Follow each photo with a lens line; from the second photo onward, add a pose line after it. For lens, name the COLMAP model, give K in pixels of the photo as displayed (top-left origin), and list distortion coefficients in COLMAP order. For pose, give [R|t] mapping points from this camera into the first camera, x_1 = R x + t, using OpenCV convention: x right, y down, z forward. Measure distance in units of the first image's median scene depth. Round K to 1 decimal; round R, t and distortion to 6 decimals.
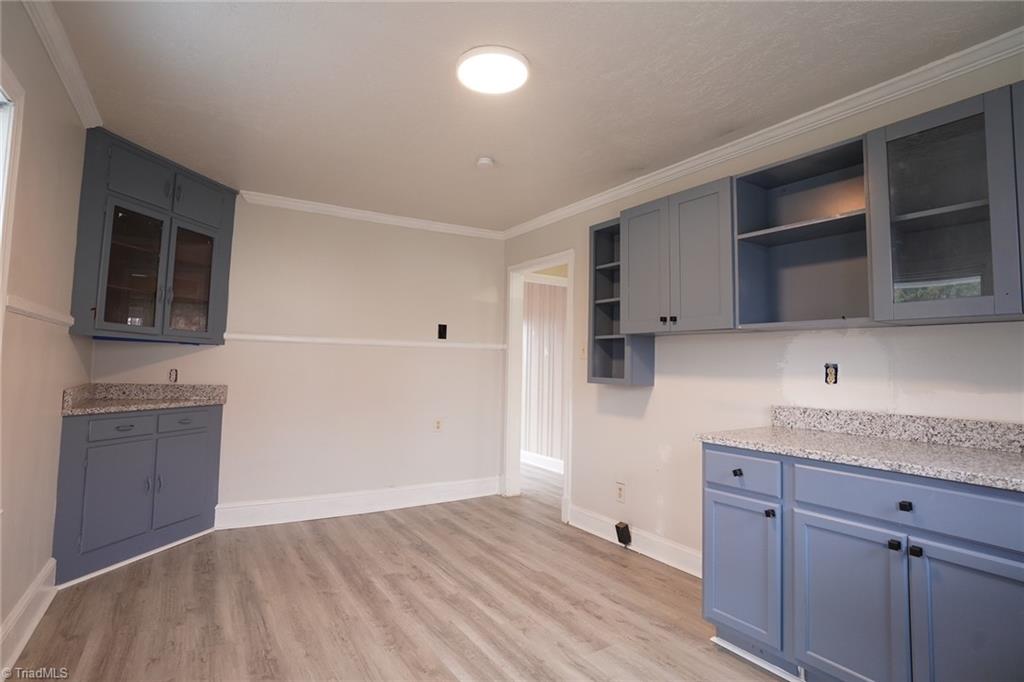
lens RADIAL K [[481.1, 0, 512.0], [0, 481.1, 341.0], [0, 0, 1]] dist [-0.032651, 0.000872]
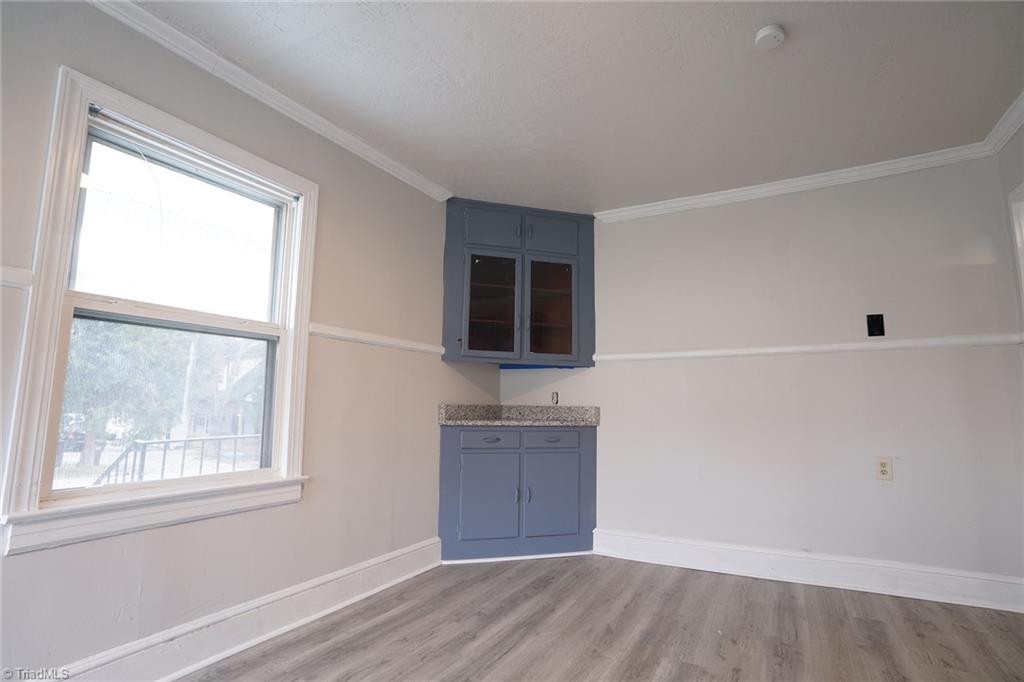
lens RADIAL K [[496.6, 0, 512.0], [0, 496.6, 341.0], [0, 0, 1]] dist [-0.100955, 0.042602]
pose [[0.501842, -0.129039, -0.855280, 0.237973], [0.054249, 0.991558, -0.117769, 0.077817], [0.863257, 0.012704, 0.504605, 0.371649]]
